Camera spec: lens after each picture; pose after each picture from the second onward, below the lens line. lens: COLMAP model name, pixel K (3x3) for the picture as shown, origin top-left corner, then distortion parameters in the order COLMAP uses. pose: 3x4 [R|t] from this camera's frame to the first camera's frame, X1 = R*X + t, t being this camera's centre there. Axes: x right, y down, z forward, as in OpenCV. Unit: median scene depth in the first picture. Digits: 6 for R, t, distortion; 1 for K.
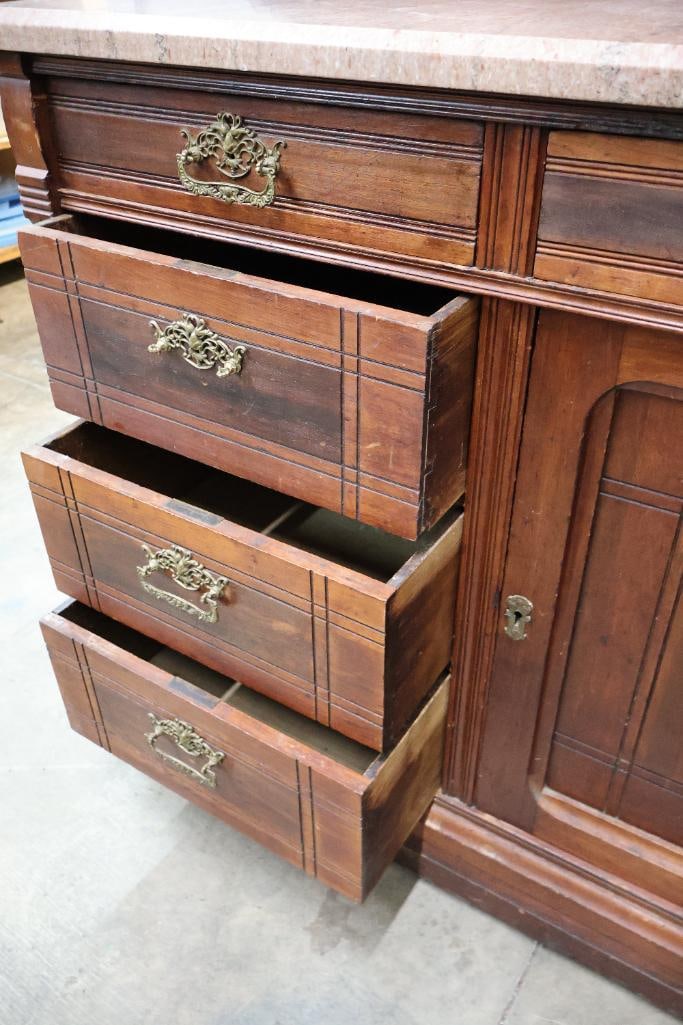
lens RADIAL K [[862.5, 0, 350.6], [0, 862.5, 515.3], [0, 0, 1]] dist [-0.000571, -0.000686]
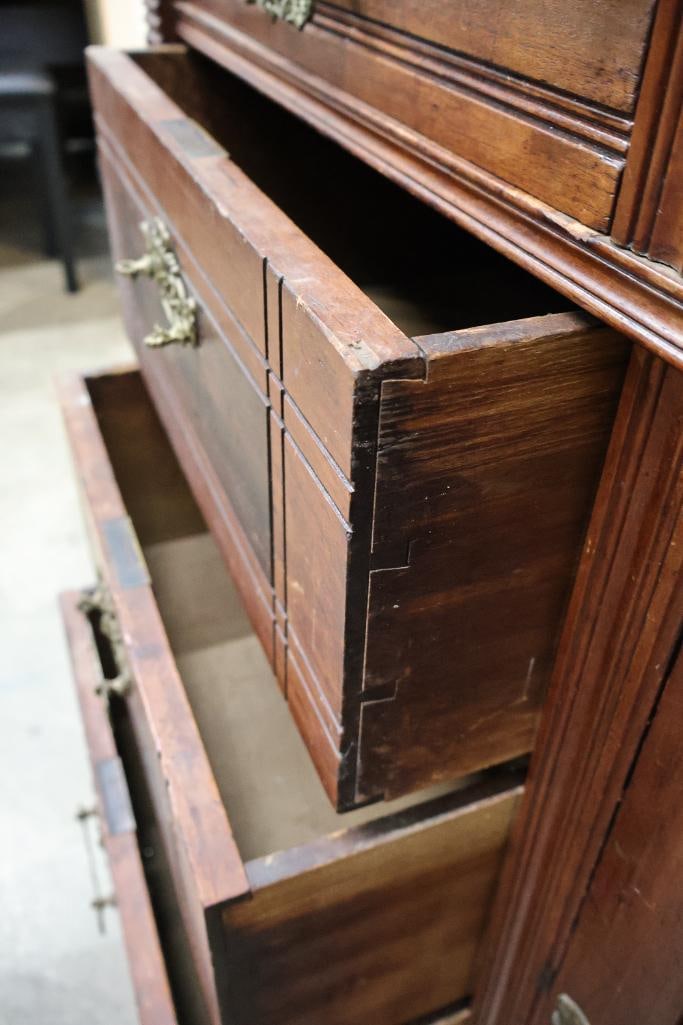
lens RADIAL K [[855.1, 0, 354.5], [0, 855.1, 509.9], [0, 0, 1]] dist [0.007605, 0.000933]
pose [[0.814155, 0.372753, -0.445204, 0.232058], [-0.362161, 0.925309, 0.112437, -0.177525], [0.453863, 0.069694, 0.888342, 0.619219]]
